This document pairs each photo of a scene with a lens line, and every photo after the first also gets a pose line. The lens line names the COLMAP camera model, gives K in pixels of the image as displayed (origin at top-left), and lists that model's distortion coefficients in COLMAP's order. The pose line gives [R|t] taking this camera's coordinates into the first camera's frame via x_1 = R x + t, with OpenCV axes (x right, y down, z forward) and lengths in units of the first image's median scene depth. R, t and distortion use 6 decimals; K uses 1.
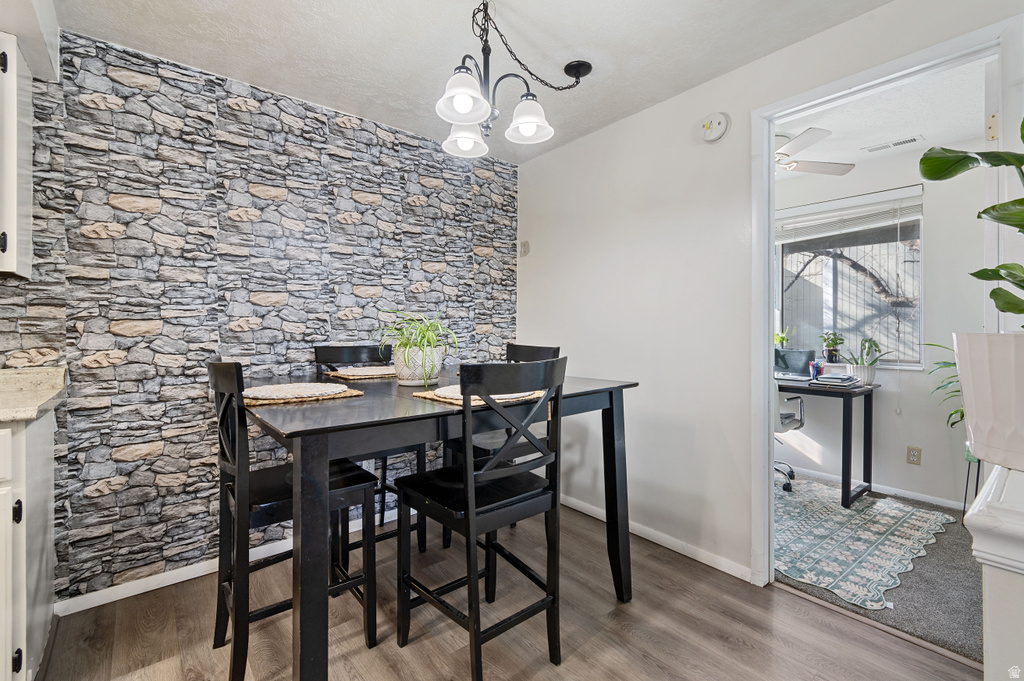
lens RADIAL K [[453.2, 0, 516.0], [0, 453.2, 331.7], [0, 0, 1]] dist [-0.000687, -0.000147]
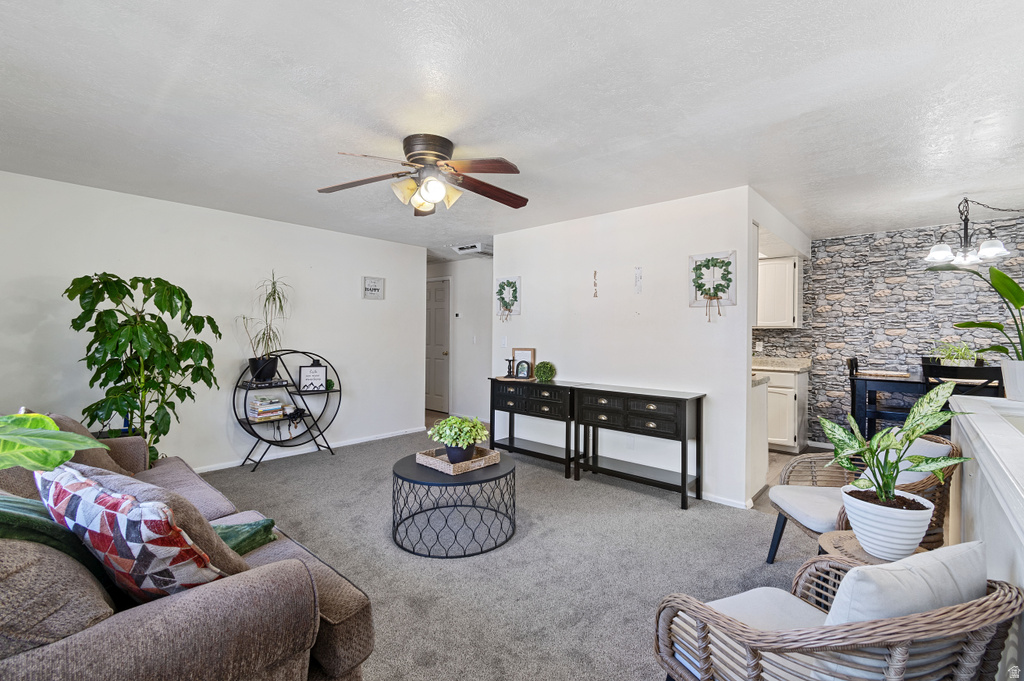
lens RADIAL K [[453.2, 0, 516.0], [0, 453.2, 331.7], [0, 0, 1]] dist [-0.000687, -0.000147]
pose [[0.146179, -0.002001, -0.989256, 1.503633], [-0.012325, 0.999917, -0.003844, -0.056448], [0.989181, 0.012755, 0.146142, -1.217410]]
